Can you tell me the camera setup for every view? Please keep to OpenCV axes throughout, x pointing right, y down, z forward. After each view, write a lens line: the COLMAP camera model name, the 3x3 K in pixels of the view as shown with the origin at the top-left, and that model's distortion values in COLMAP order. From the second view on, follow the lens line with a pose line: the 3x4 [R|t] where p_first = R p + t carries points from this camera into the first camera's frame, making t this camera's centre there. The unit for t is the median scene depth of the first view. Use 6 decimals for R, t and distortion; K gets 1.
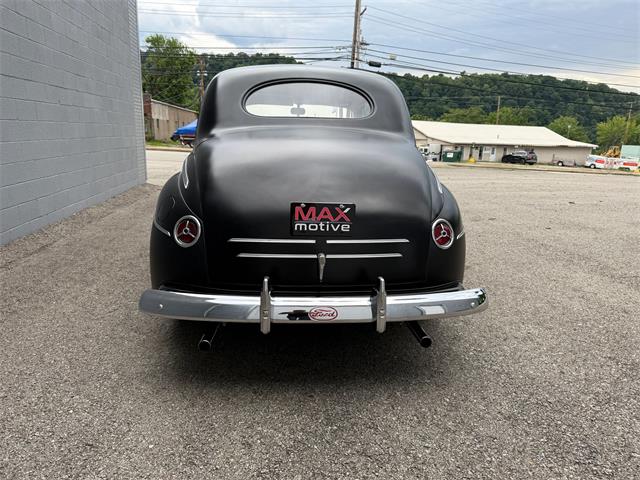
lens RADIAL K [[456.2, 0, 319.0], [0, 456.2, 240.4], [0, 0, 1]] dist [0.025472, -0.038464]
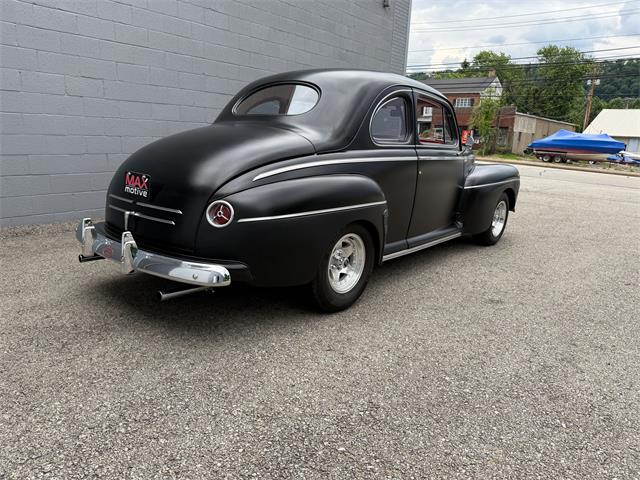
lens RADIAL K [[456.2, 0, 319.0], [0, 456.2, 240.4], [0, 0, 1]] dist [0.025472, -0.038464]
pose [[0.706661, 0.170548, -0.686690, 1.326368], [-0.190101, 0.980595, 0.047913, -0.054445], [0.681536, 0.096683, 0.725369, 0.407479]]
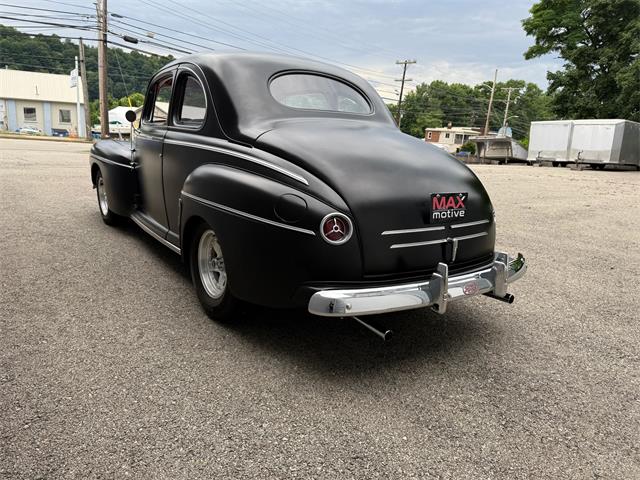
lens RADIAL K [[456.2, 0, 319.0], [0, 456.2, 240.4], [0, 0, 1]] dist [0.025472, -0.038464]
pose [[0.850188, -0.098750, 0.517134, -0.864324], [0.081620, 0.995098, 0.055834, -0.054291], [-0.520113, -0.005261, 0.854081, 0.192740]]
